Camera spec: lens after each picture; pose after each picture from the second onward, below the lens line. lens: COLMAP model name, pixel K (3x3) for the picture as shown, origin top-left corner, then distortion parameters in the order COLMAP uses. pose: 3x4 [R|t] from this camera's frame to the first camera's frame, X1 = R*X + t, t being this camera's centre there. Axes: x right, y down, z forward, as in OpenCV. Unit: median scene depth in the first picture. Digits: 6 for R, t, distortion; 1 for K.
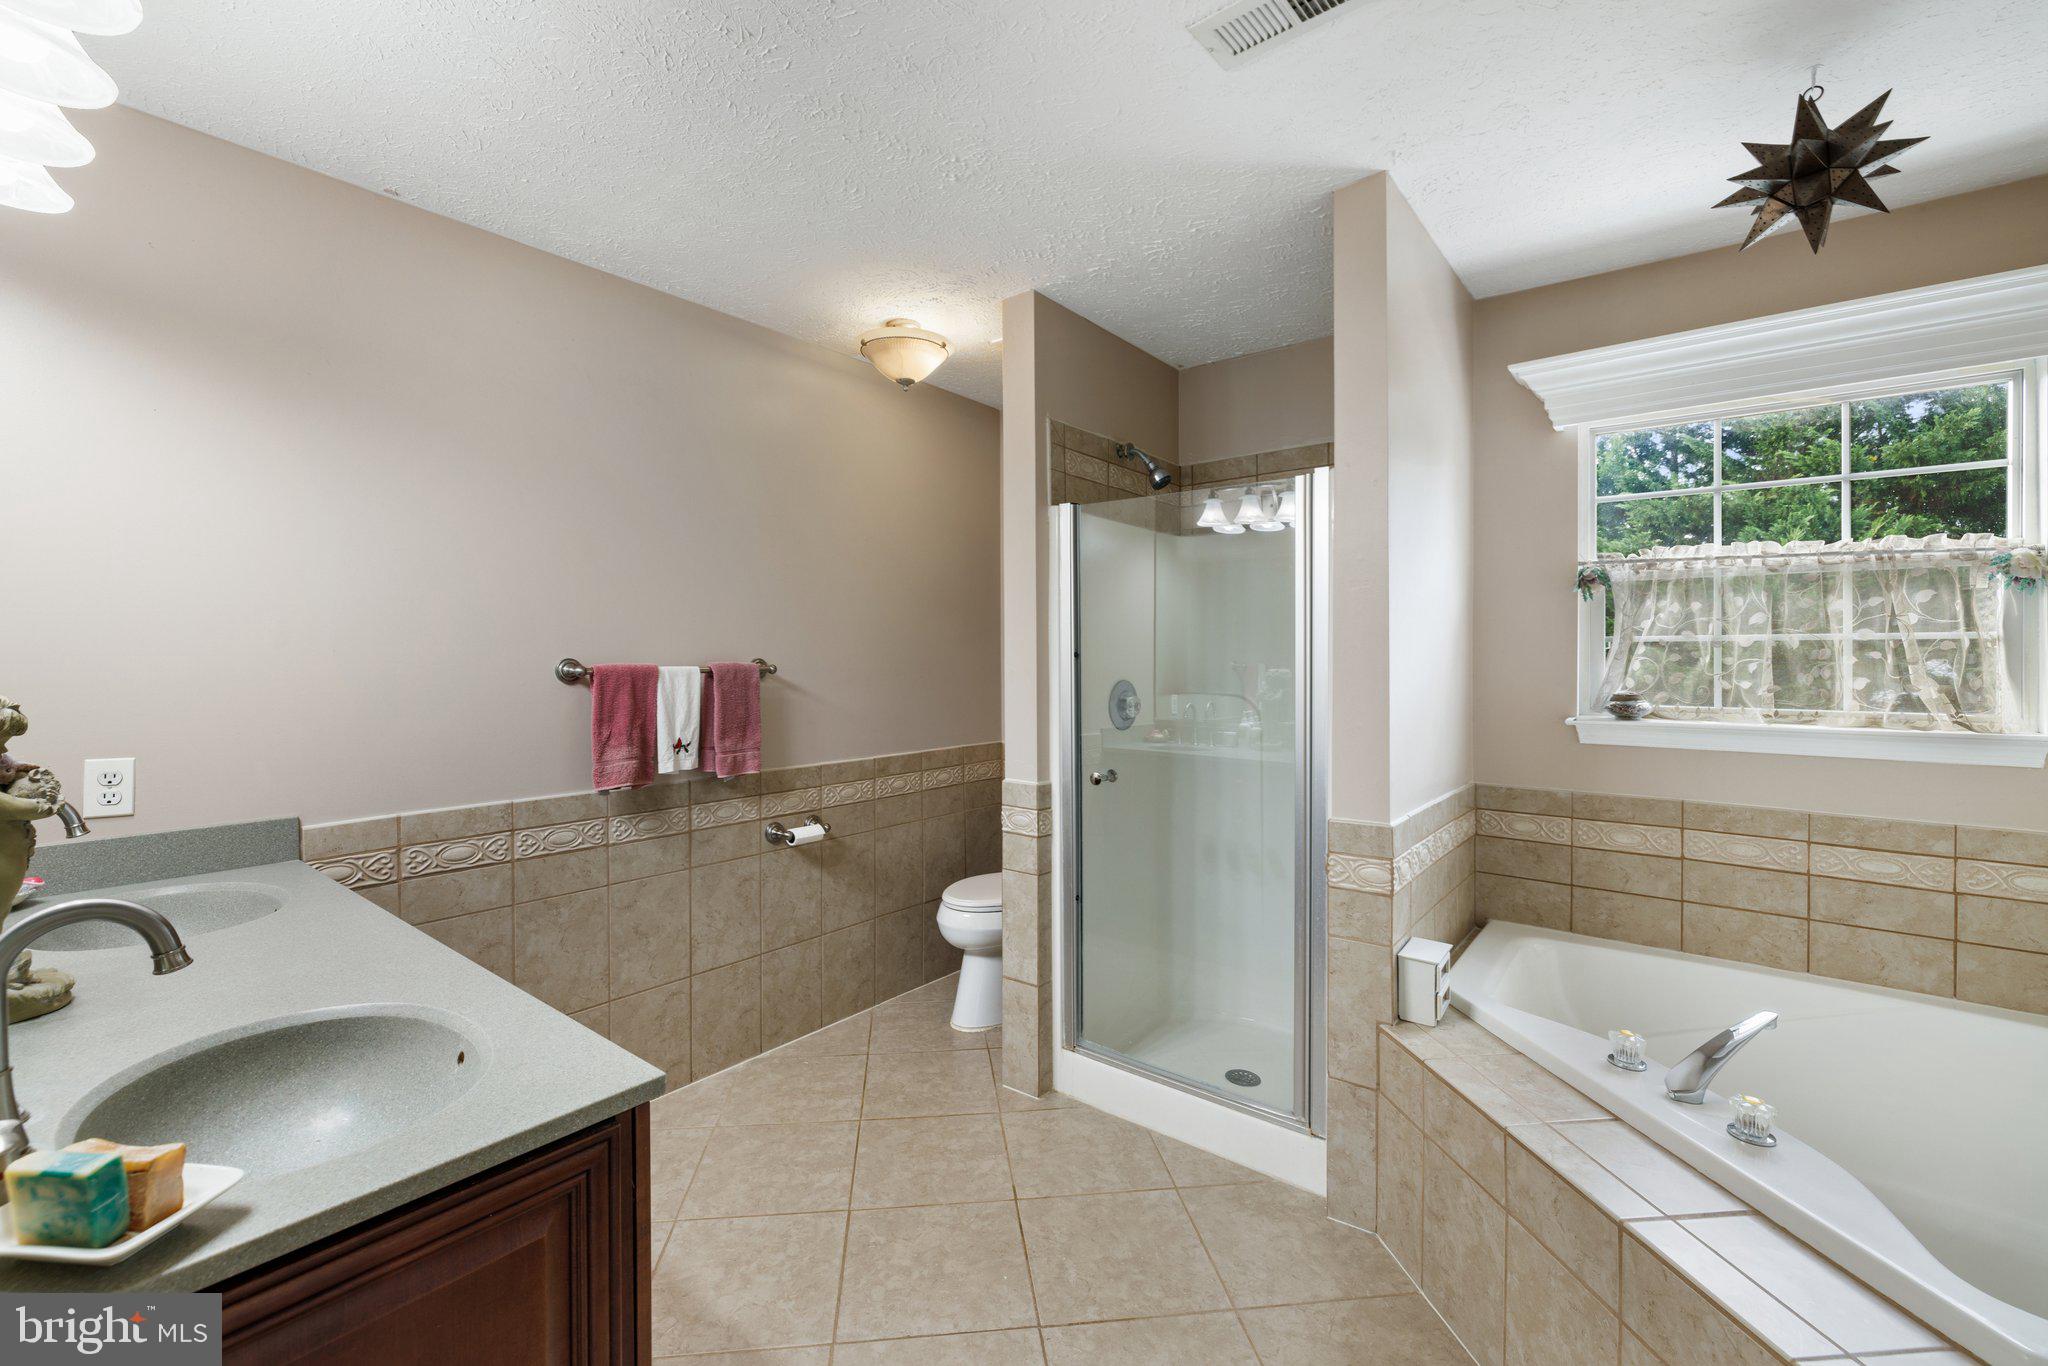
lens RADIAL K [[879.8, 0, 998.8], [0, 879.8, 665.5], [0, 0, 1]] dist [0.000818, 0.000227]
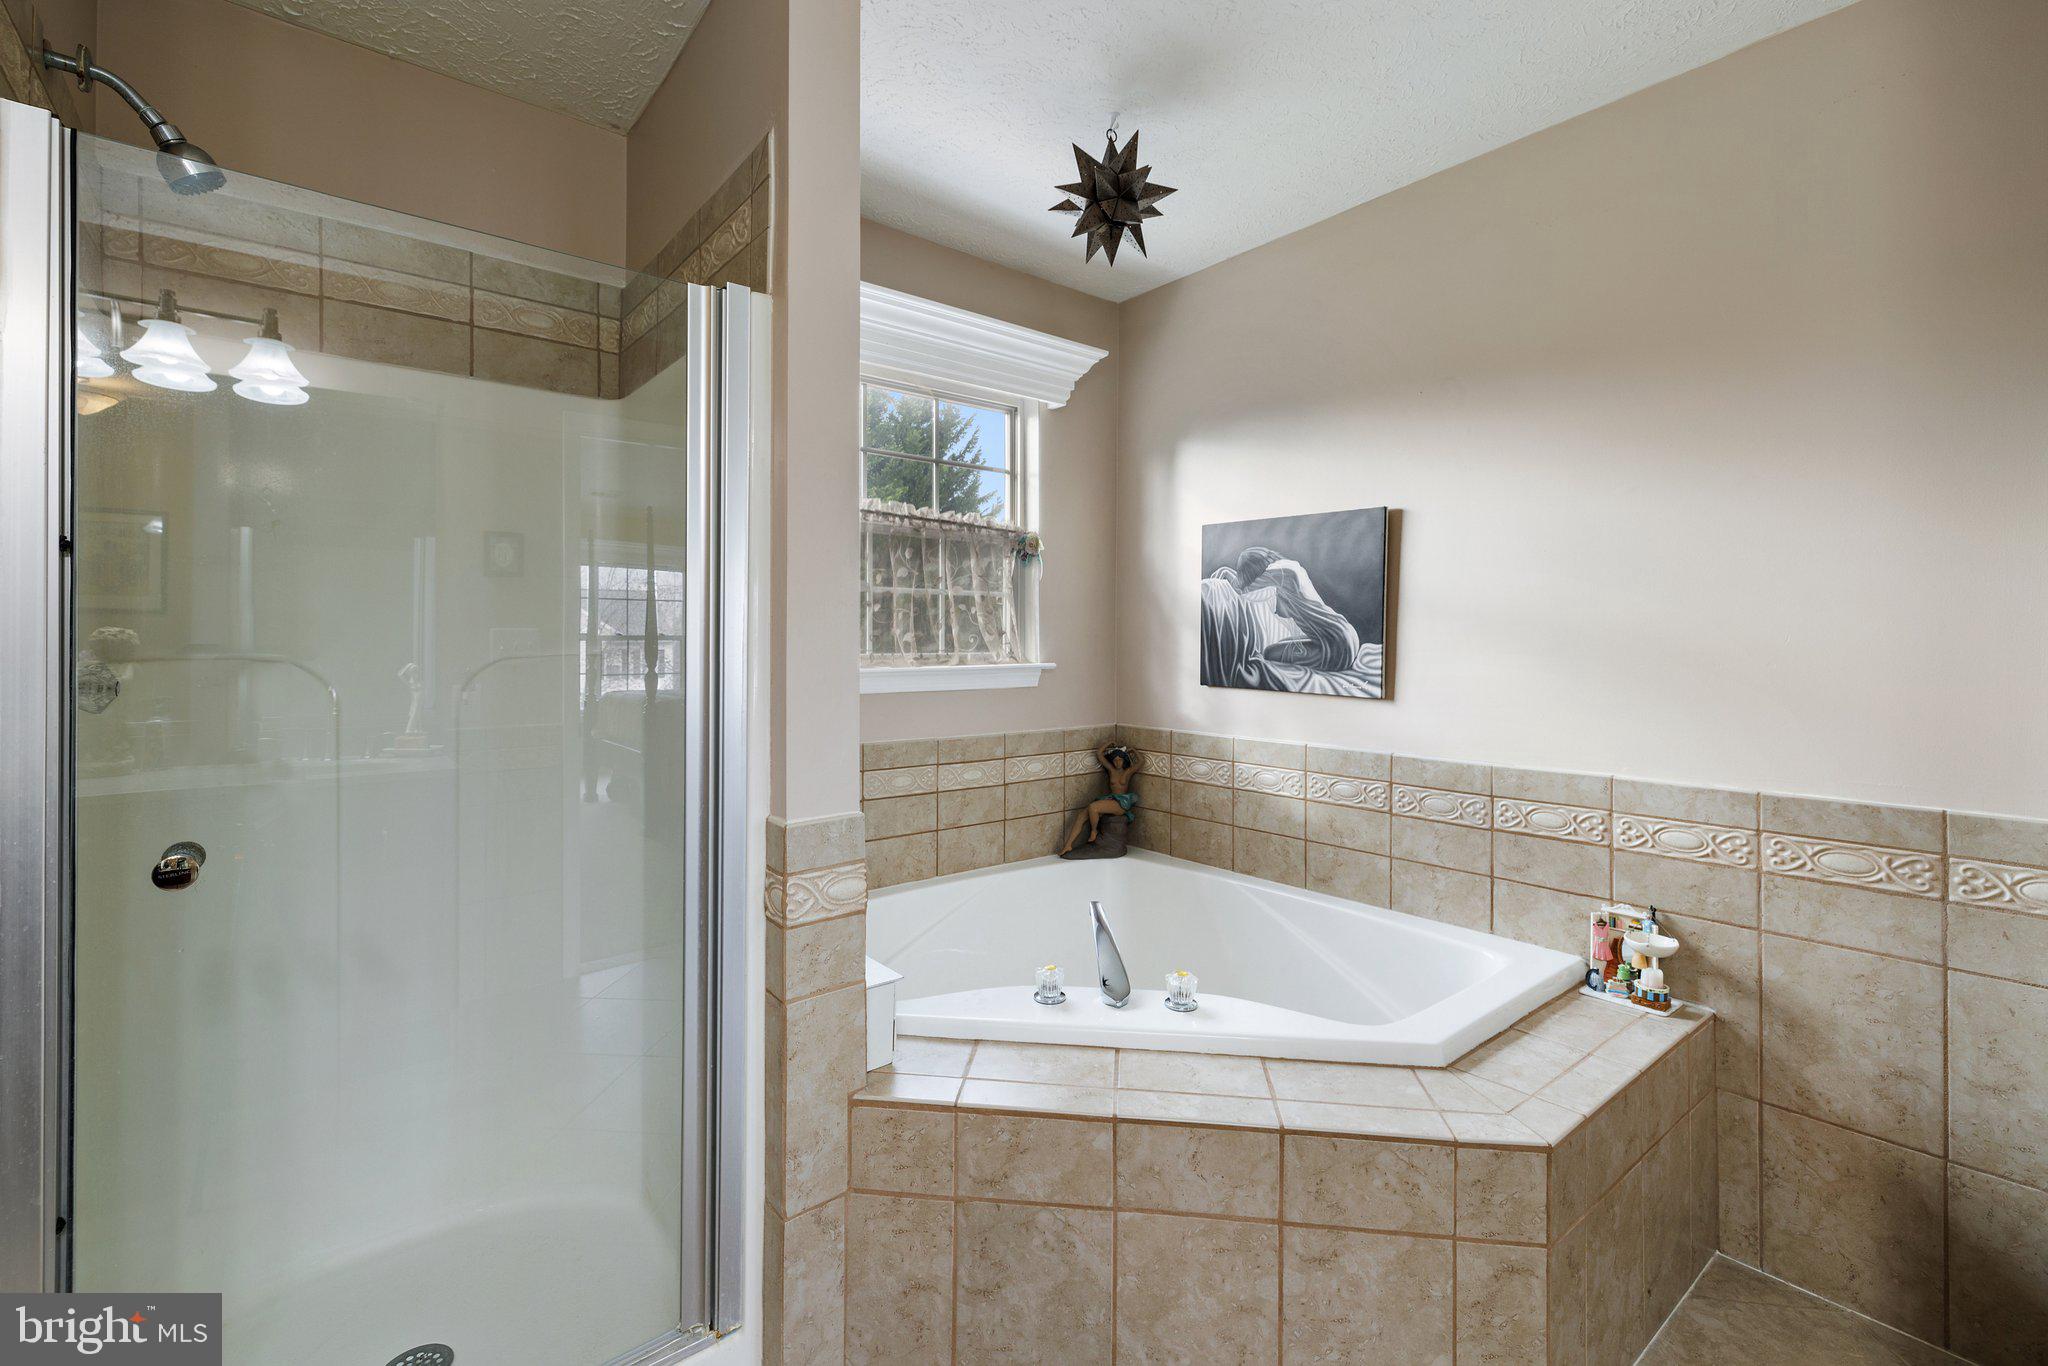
lens RADIAL K [[904.3, 0, 949.4], [0, 904.3, 644.5], [0, 0, 1]] dist [0.000887, -0.000234]
pose [[0.195527, -0.001441, 0.980697, -0.263761], [0.009167, 0.999958, -0.000358, 0.041874], [-0.980656, 0.009060, 0.195532, 0.759119]]
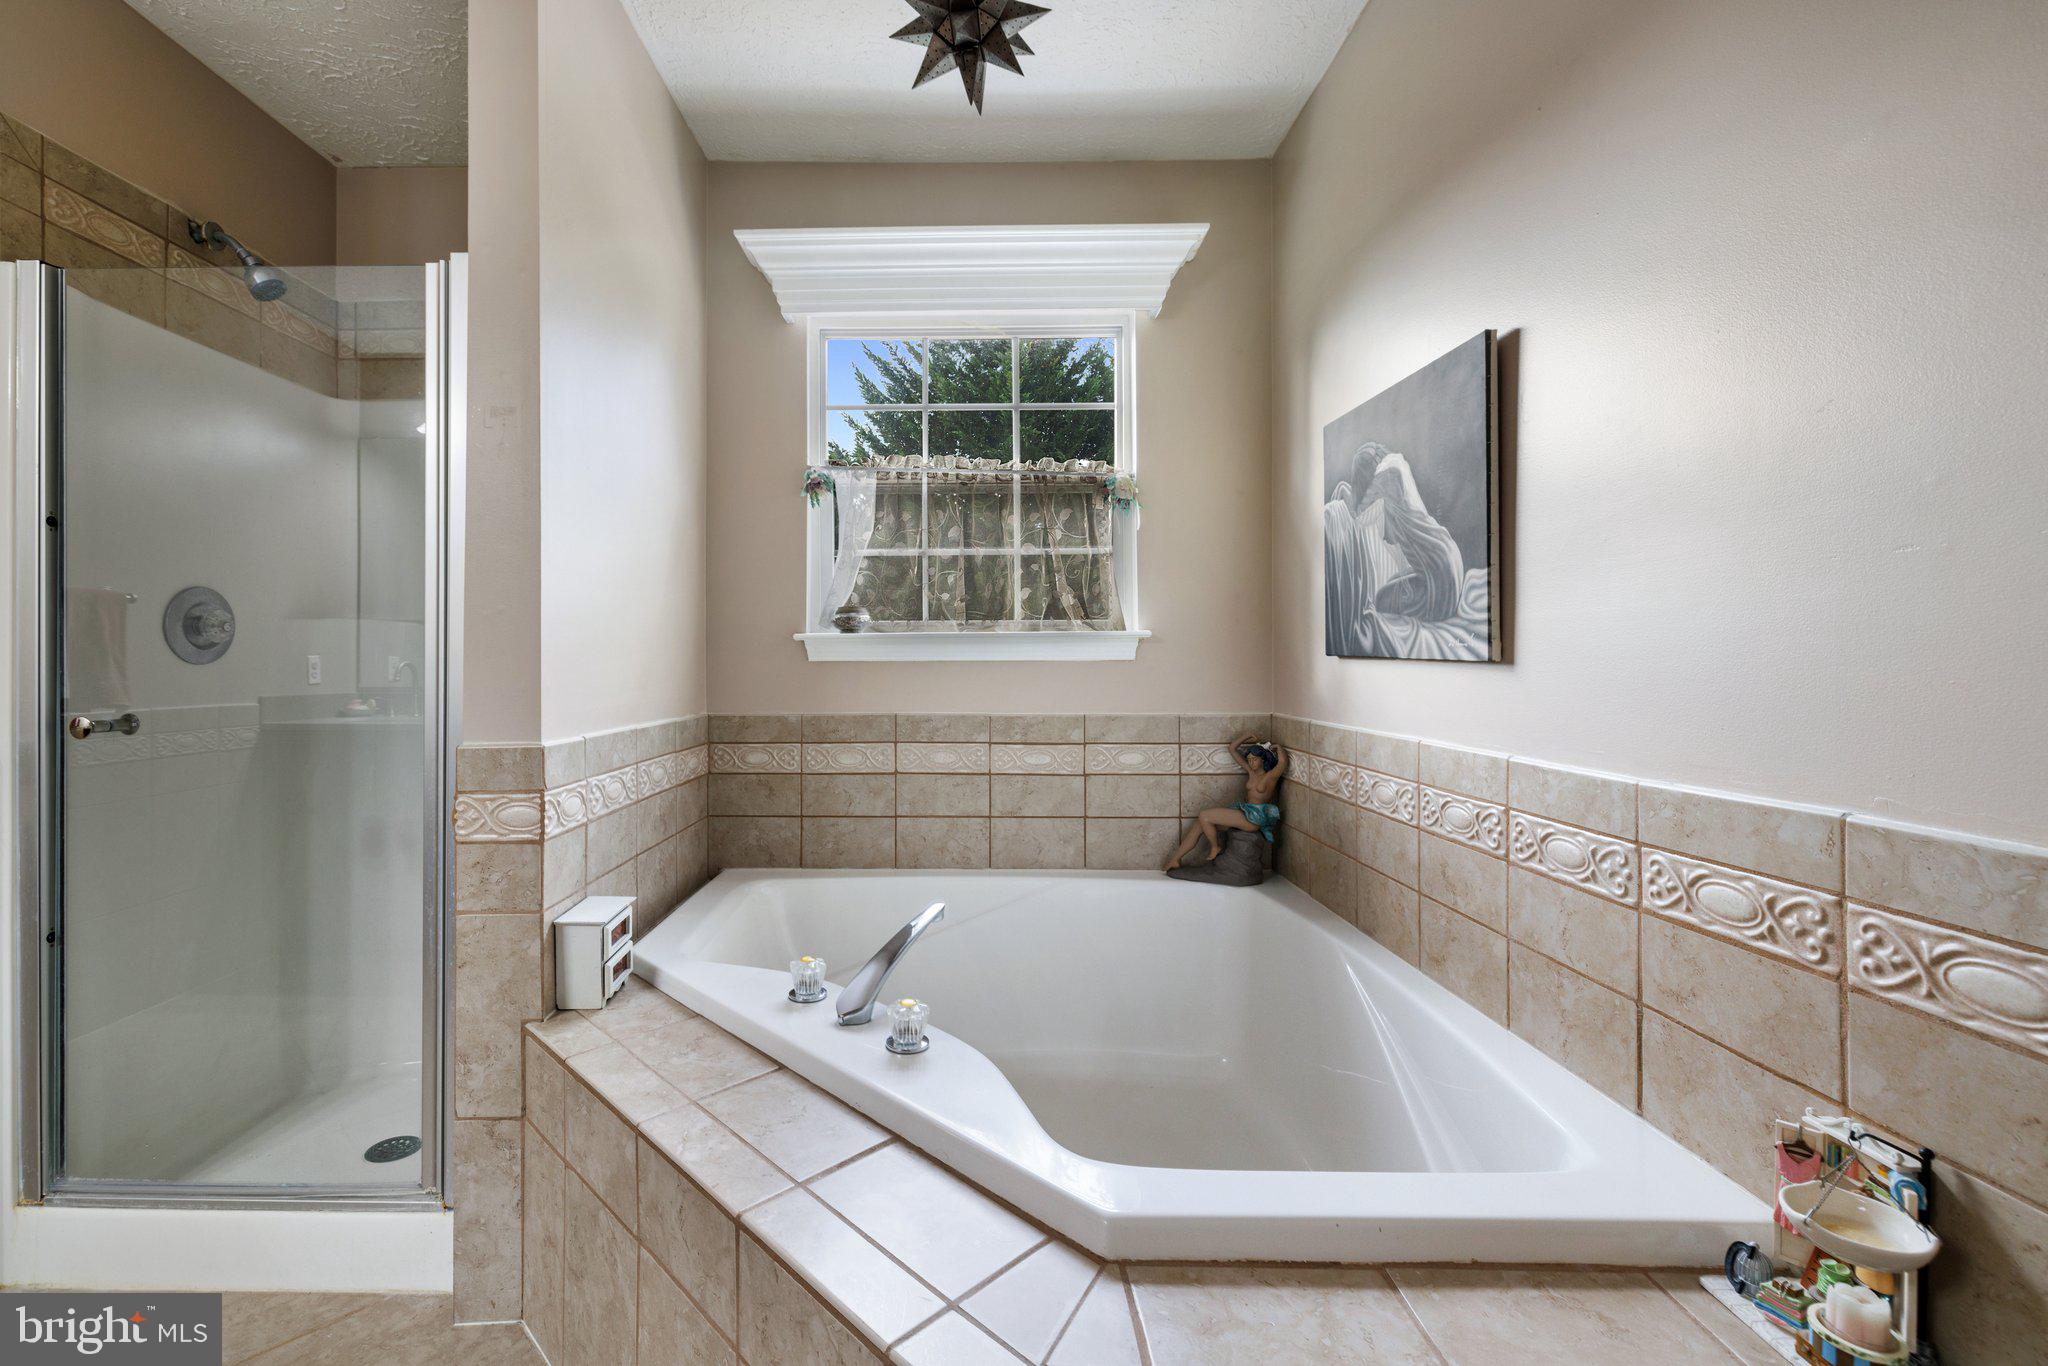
lens RADIAL K [[866.2, 0, 998.7], [0, 866.2, 662.0], [0, 0, 1]] dist [0.000194, 0.000102]
pose [[0.766421, 0.008345, 0.642285, 0.266544], [0.003557, 0.999845, -0.017236, 0.123427], [-0.642329, 0.015495, 0.766272, 0.202133]]
